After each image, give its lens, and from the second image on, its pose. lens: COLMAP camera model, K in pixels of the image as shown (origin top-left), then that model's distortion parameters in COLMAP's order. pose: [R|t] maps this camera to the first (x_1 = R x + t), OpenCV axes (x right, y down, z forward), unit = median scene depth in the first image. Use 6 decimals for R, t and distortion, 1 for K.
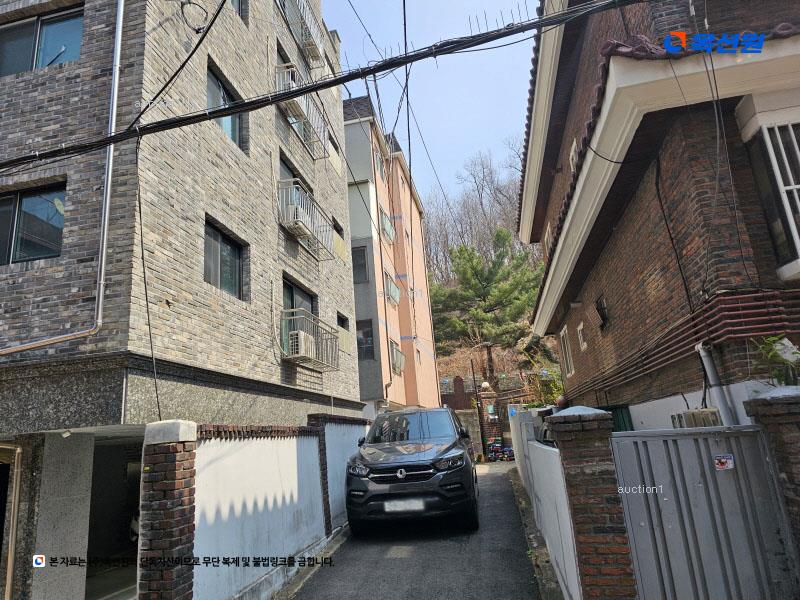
lens RADIAL K [[543.6, 0, 396.3], [0, 543.6, 290.1], [0, 0, 1]] dist [0.070120, -0.063198]
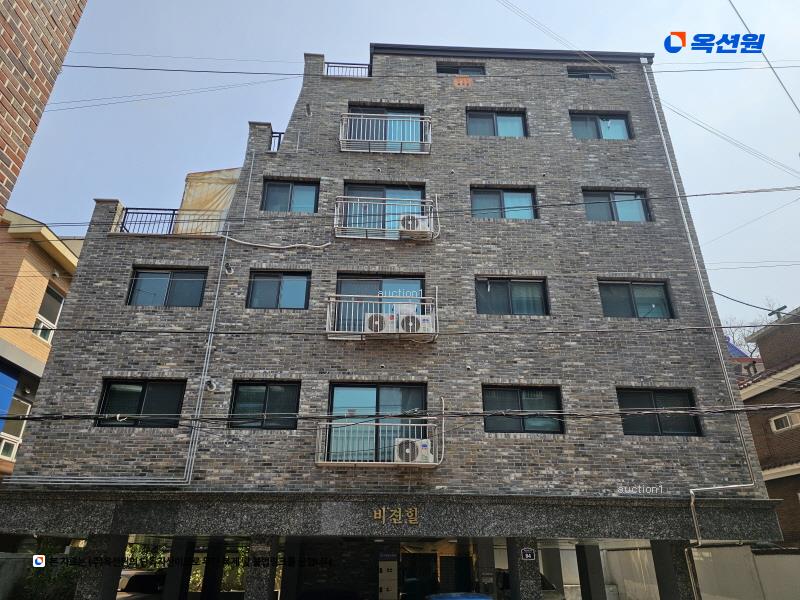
lens RADIAL K [[543.6, 0, 398.6], [0, 543.6, 295.1], [0, 0, 1]] dist [0.070120, -0.063198]
pose [[0.960668, 0.181149, 0.210480, -1.711733], [-0.138483, 0.969479, -0.202319, -0.003958], [-0.240706, 0.165214, 0.956434, -0.468225]]
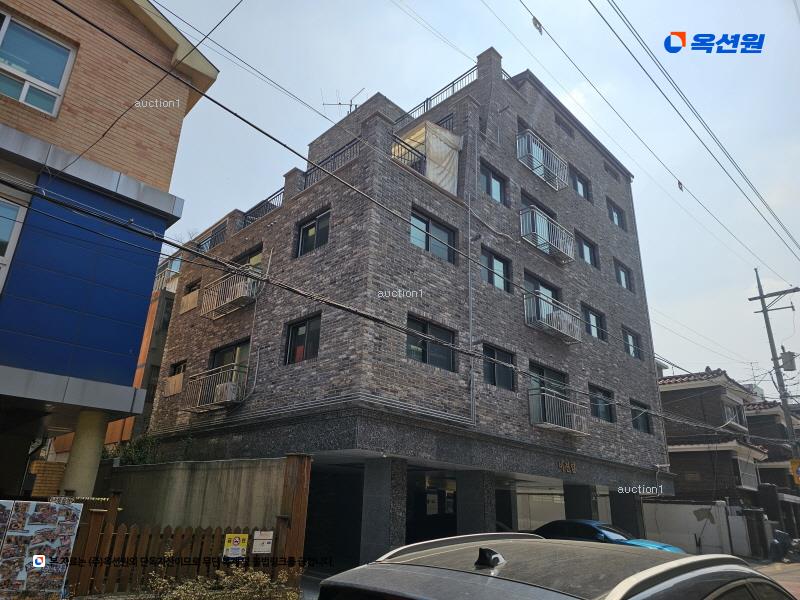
lens RADIAL K [[543.6, 0, 396.5], [0, 543.6, 308.3], [0, 0, 1]] dist [0.070120, -0.063198]
pose [[0.532385, 0.378864, 0.756987, -3.300648], [-0.304234, 0.920138, -0.246553, 0.398127], [-0.789942, -0.099040, 0.605130, 0.303361]]
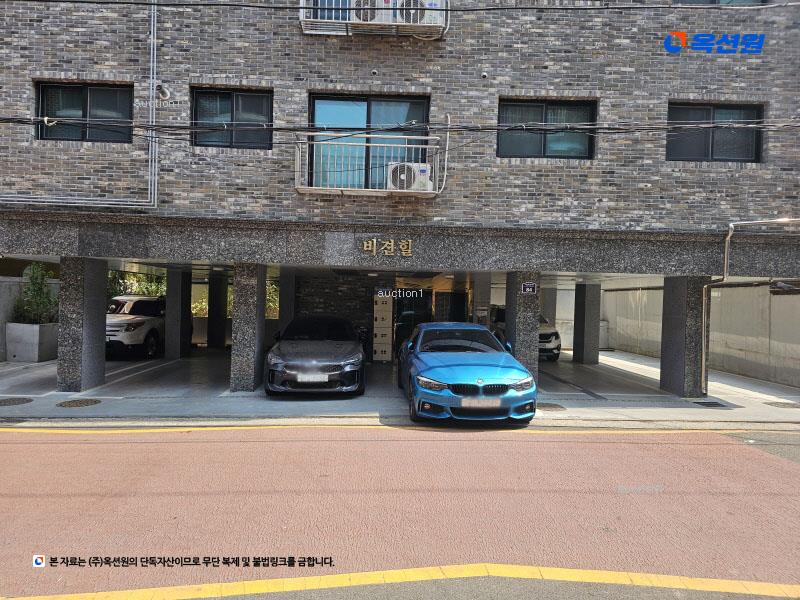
lens RADIAL K [[543.6, 0, 381.7], [0, 543.6, 311.1], [0, 0, 1]] dist [0.070120, -0.063198]
pose [[0.968195, 0.089863, 0.233504, -1.617530], [-0.151791, 0.952870, 0.262676, 0.070561], [-0.198894, -0.289765, 0.936204, -0.256059]]
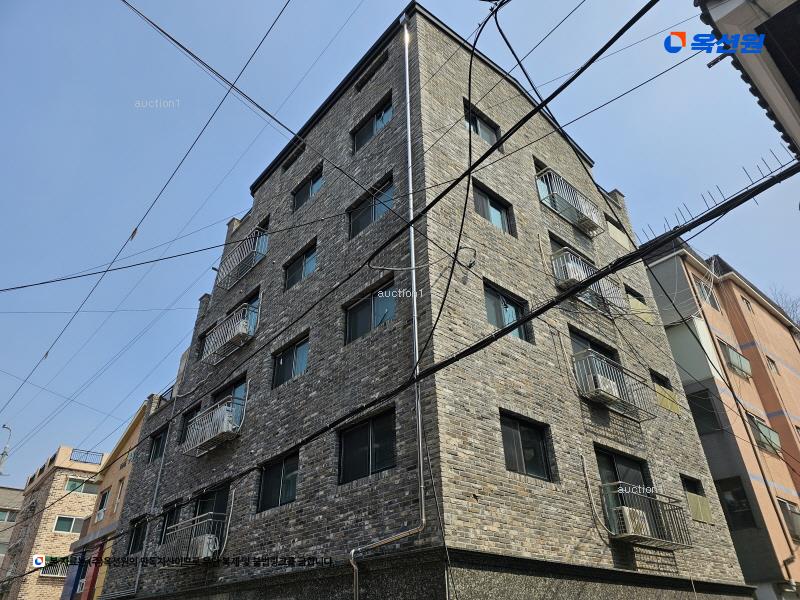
lens RADIAL K [[543.6, 0, 397.5], [0, 543.6, 300.1], [0, 0, 1]] dist [0.070120, -0.063198]
pose [[0.801922, -0.264242, -0.535815, 0.172892], [0.117753, 0.949183, -0.291865, -0.047694], [0.585709, 0.170959, 0.792286, -0.092392]]
